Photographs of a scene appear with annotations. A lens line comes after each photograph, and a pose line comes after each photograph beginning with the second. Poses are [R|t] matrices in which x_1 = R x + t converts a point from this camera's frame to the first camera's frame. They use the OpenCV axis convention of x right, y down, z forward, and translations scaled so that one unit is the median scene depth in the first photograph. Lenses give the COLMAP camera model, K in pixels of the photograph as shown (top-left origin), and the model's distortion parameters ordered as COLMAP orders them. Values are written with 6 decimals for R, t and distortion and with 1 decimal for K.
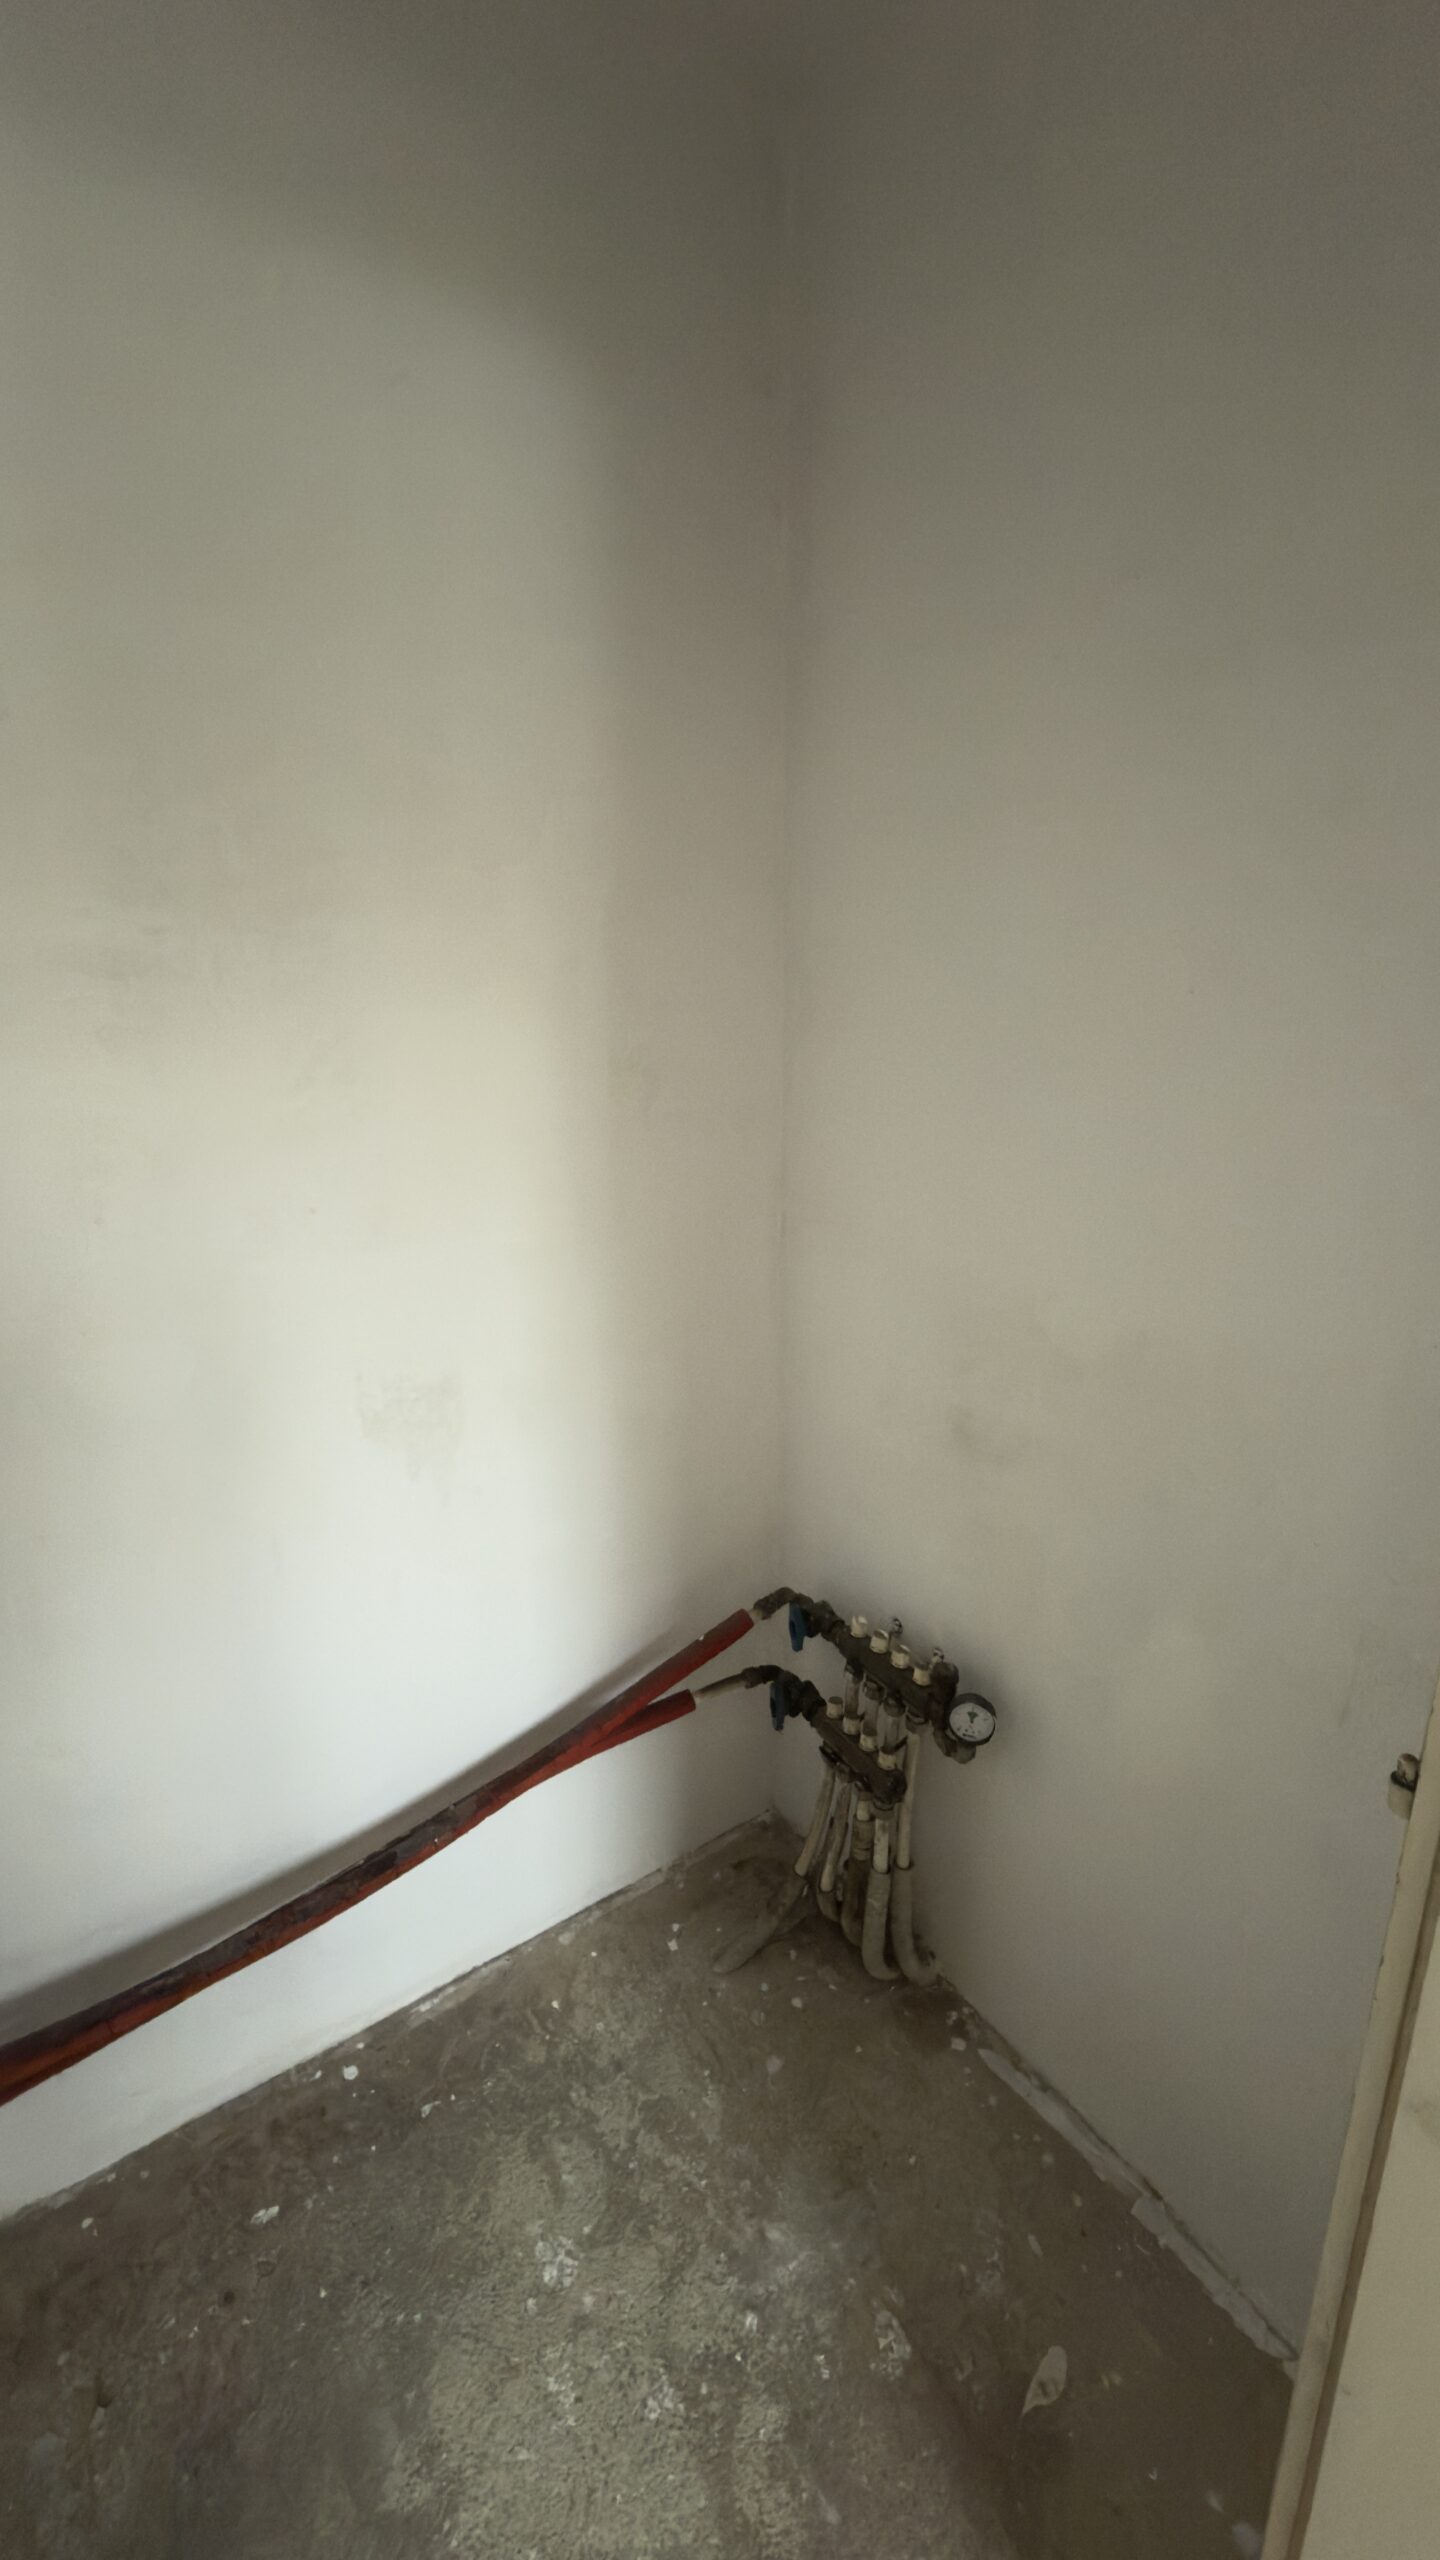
lens RADIAL K [[1019.0, 0, 734.7], [0, 1019.0, 1285.3], [0, 0, 1]] dist [0.002198, -0.000558]
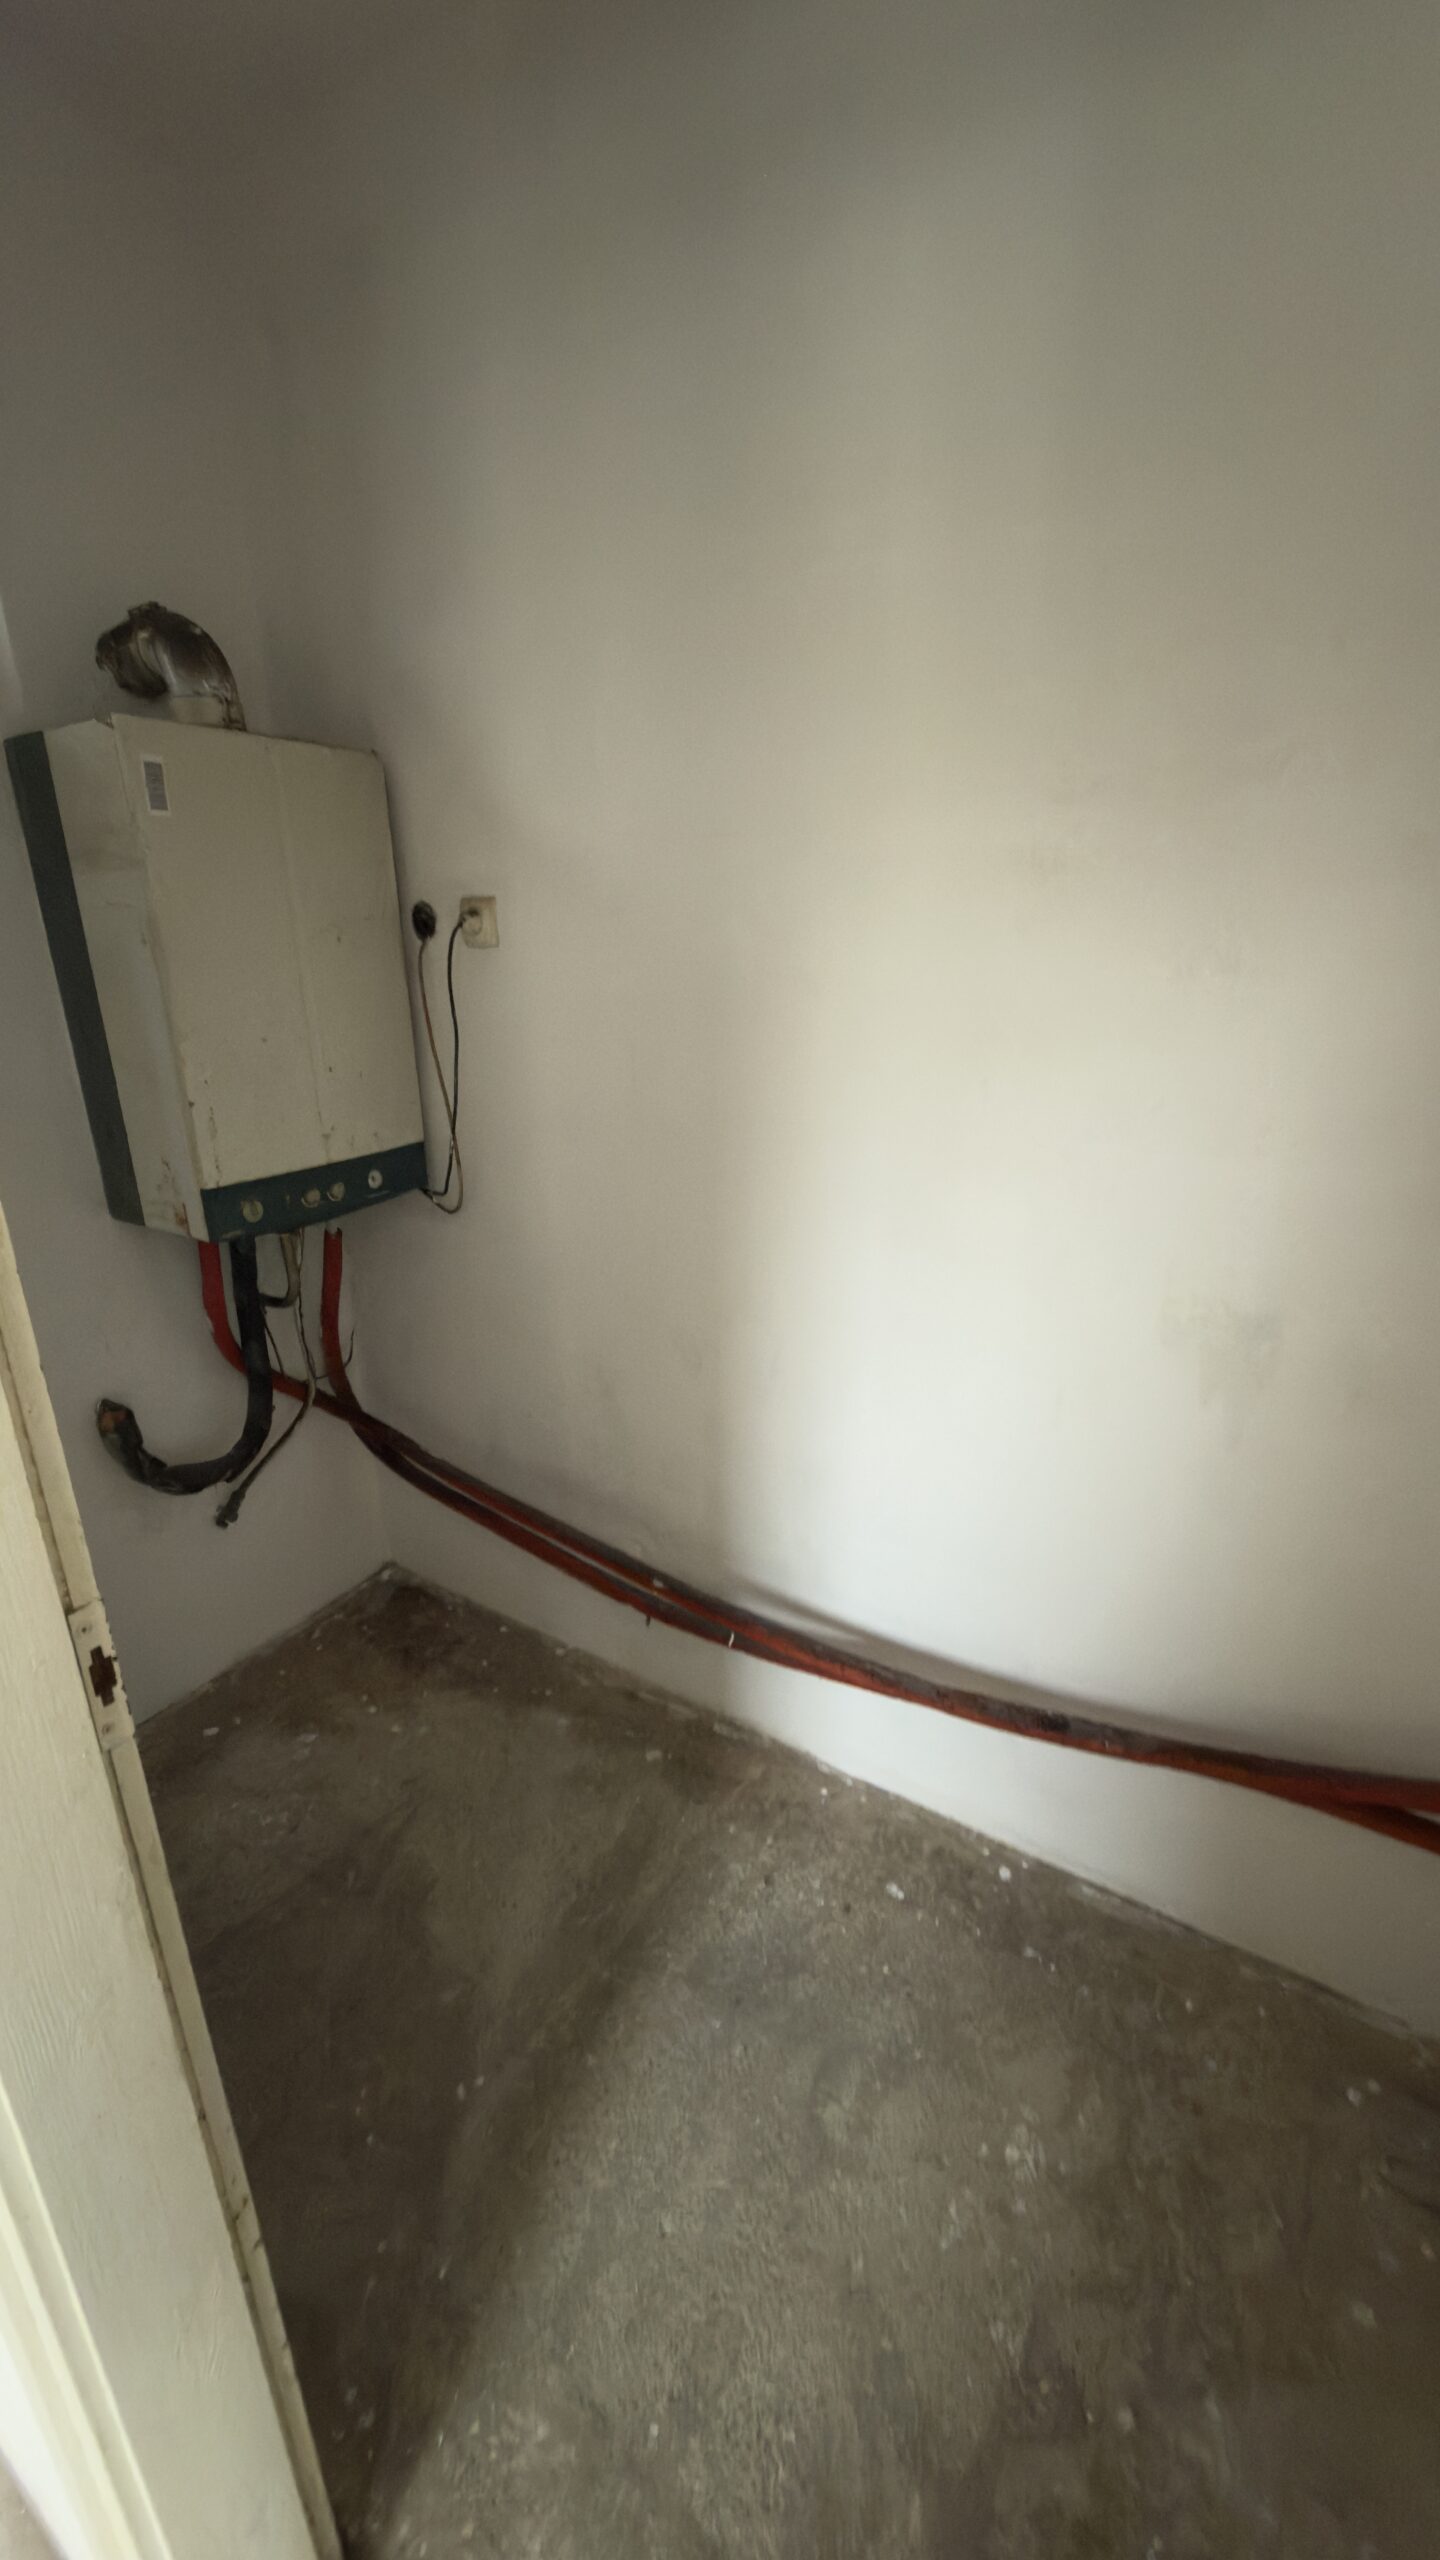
lens RADIAL K [[1019.0, 0, 719.8], [0, 1019.0, 1277.5], [0, 0, 1]] dist [0.002198, -0.000558]
pose [[0.385307, 0.290491, -0.875873, 0.307453], [-0.217984, 0.950949, 0.219497, -0.035423], [0.896672, 0.106352, 0.429730, 0.167076]]
